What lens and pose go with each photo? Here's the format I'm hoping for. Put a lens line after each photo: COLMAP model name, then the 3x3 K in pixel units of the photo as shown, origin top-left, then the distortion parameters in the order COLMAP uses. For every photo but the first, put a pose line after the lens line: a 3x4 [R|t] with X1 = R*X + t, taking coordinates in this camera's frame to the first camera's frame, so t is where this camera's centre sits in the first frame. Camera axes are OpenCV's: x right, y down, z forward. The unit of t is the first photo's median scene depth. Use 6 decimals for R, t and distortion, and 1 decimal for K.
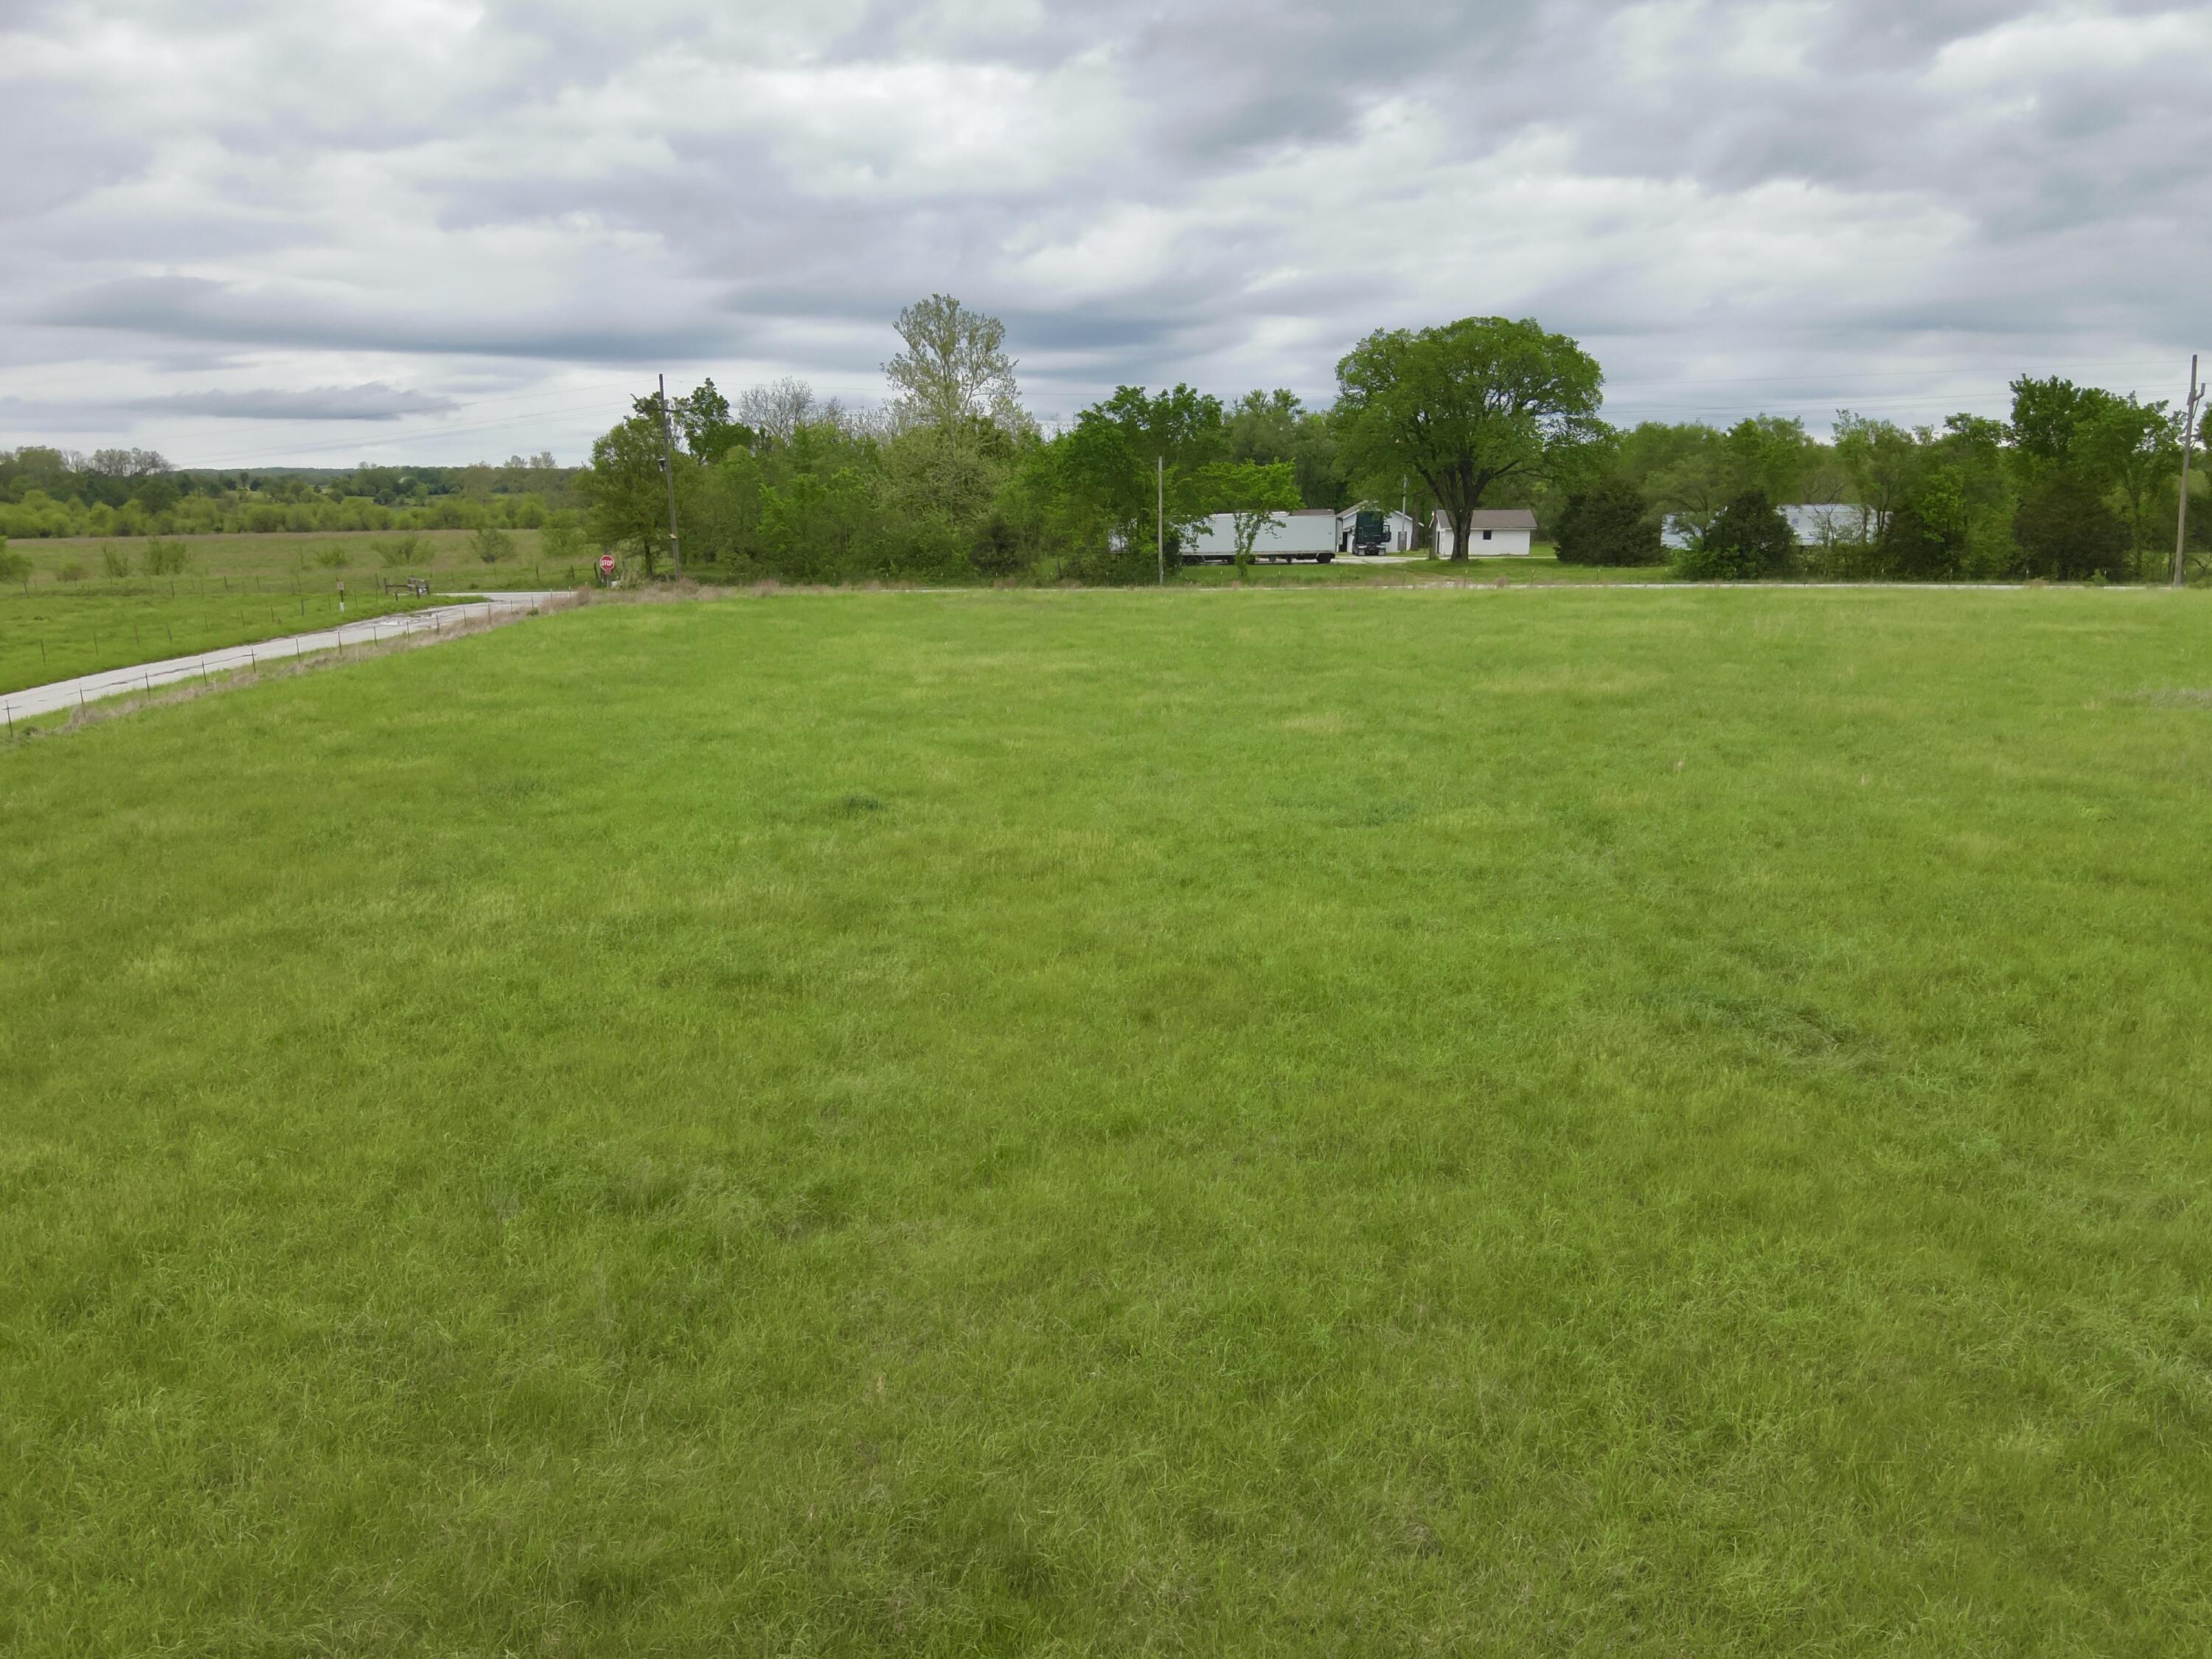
lens RADIAL K [[1732.7, 0, 1135.0], [0, 1732.7, 845.8], [0, 0, 1]] dist [0.196510, -0.329590]
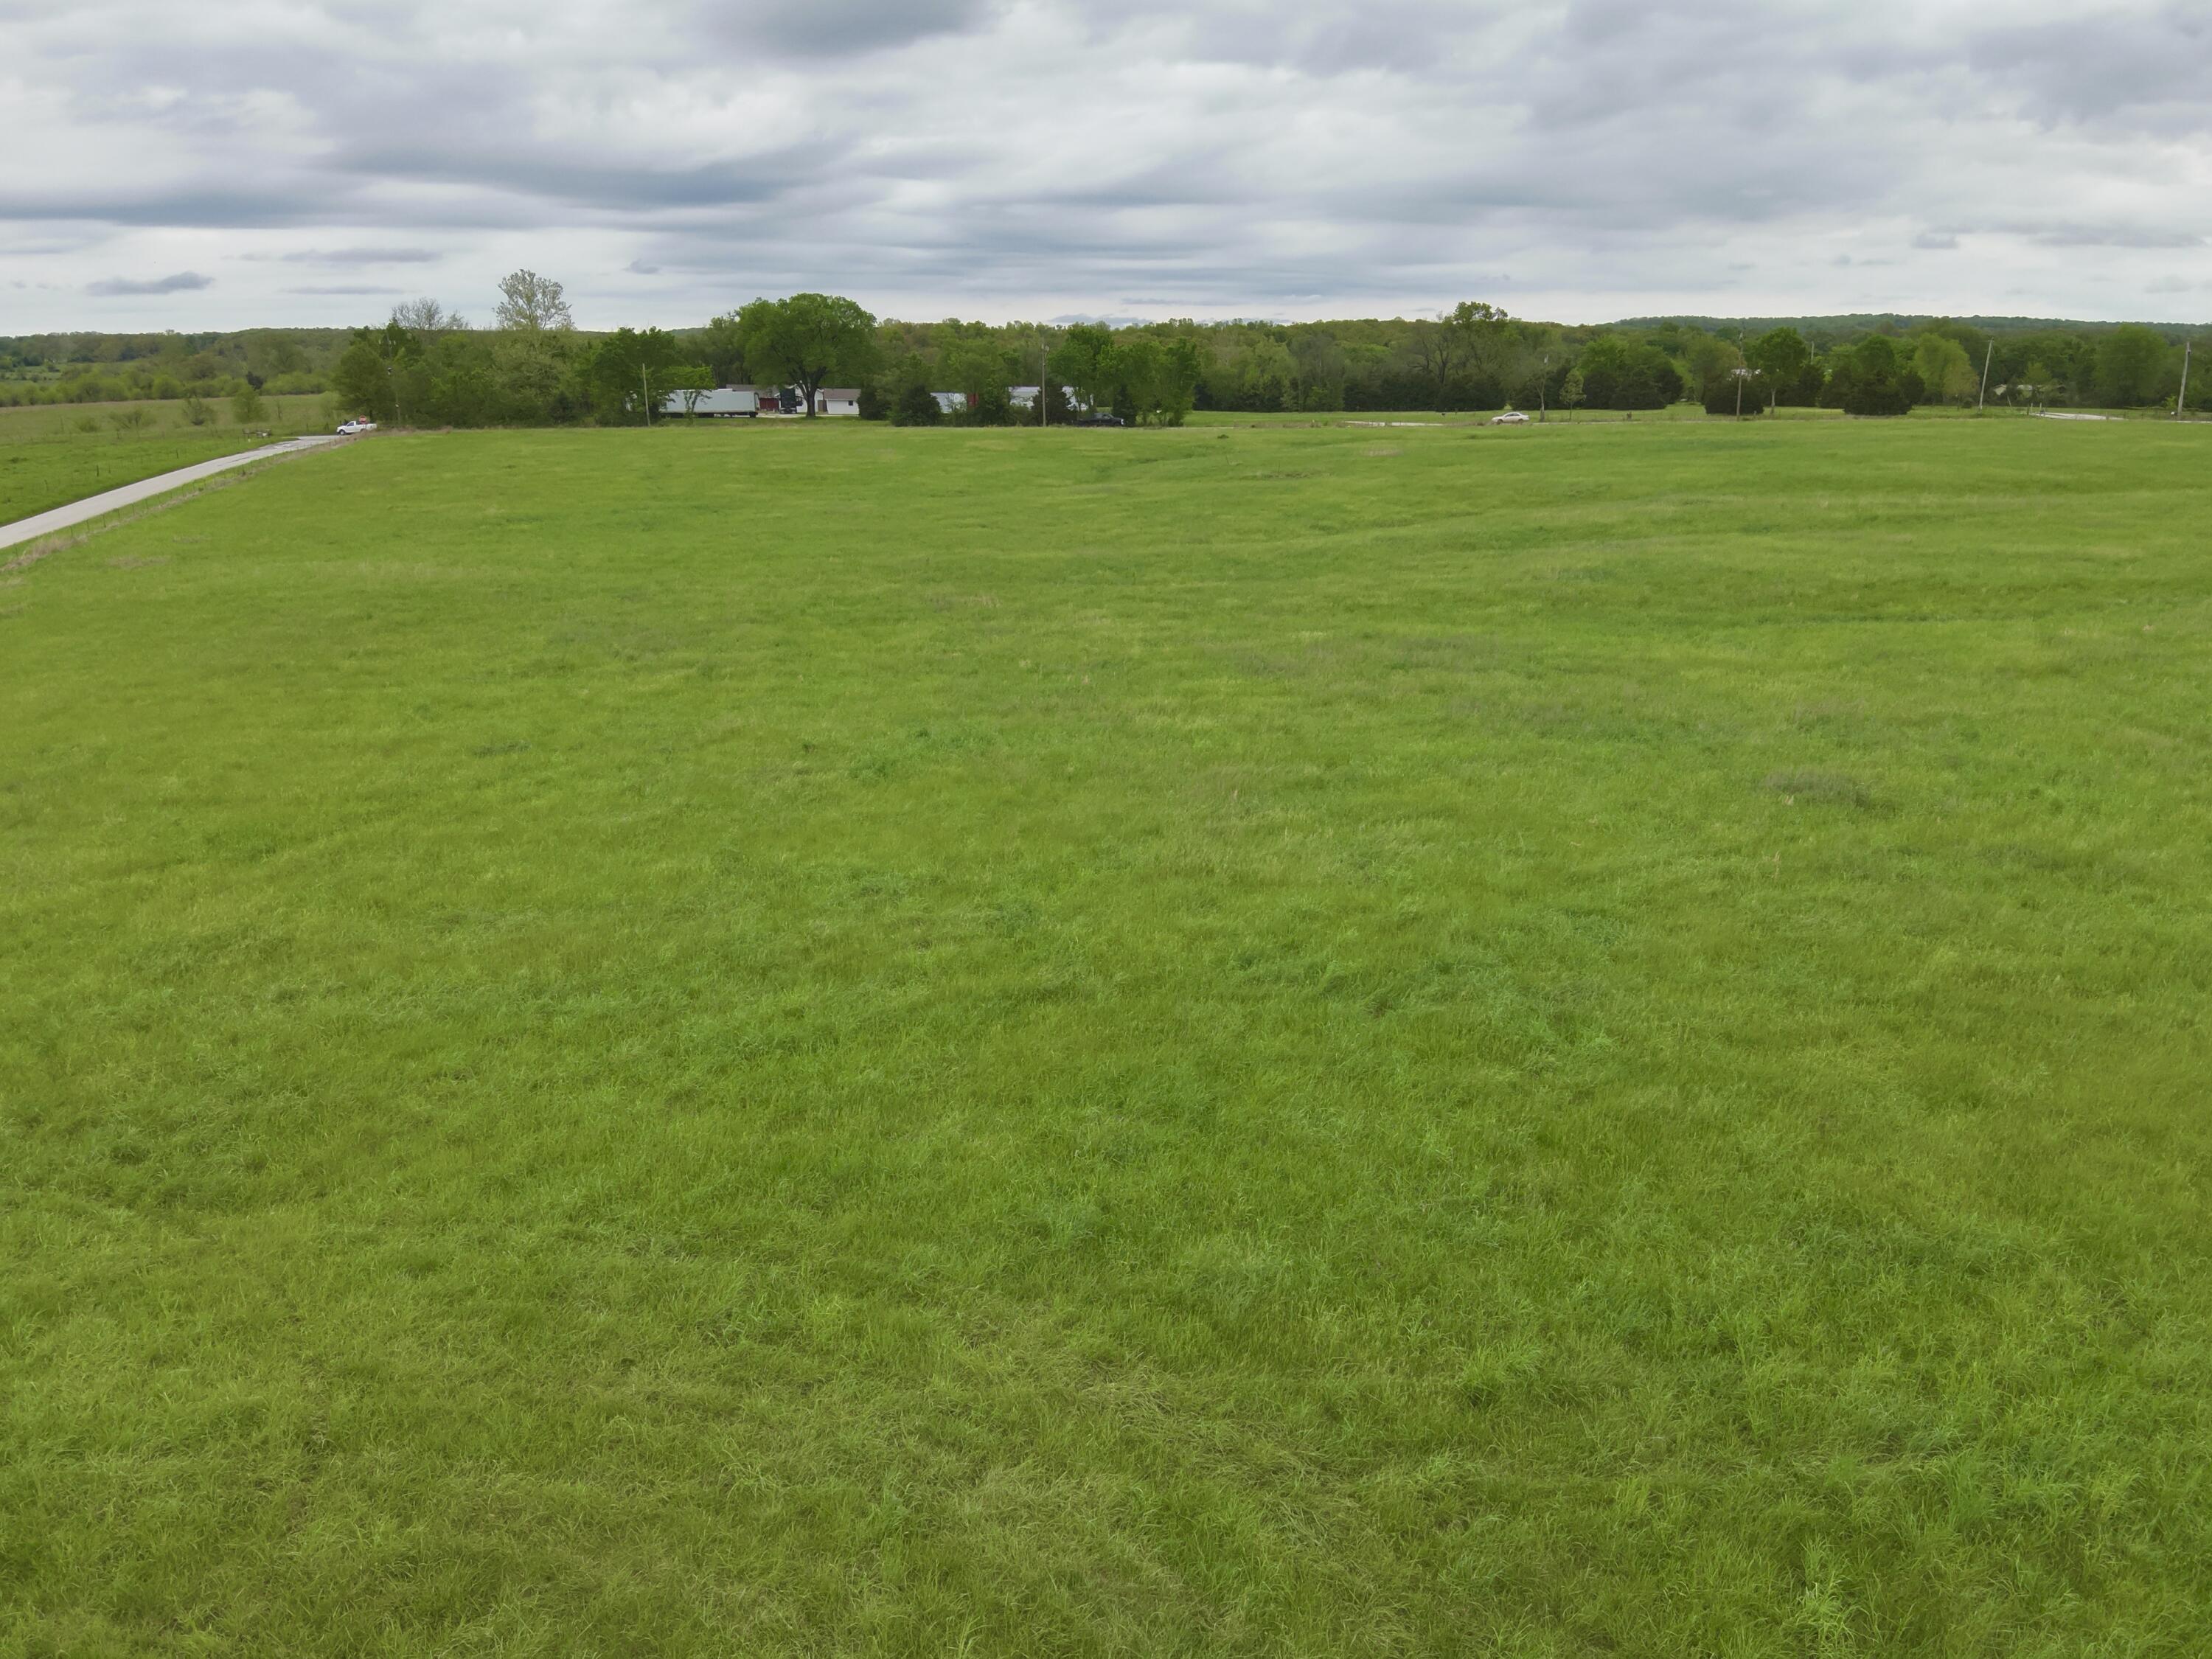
lens RADIAL K [[1782.7, 0, 1182.6], [0, 1782.7, 824.6], [0, 0, 1]] dist [0.118442, -0.234173]
pose [[0.981838, -0.051076, 0.182715, 0.236558], [0.039755, 0.997087, 0.065099, 0.208192], [-0.185508, -0.056653, 0.981008, -1.257412]]
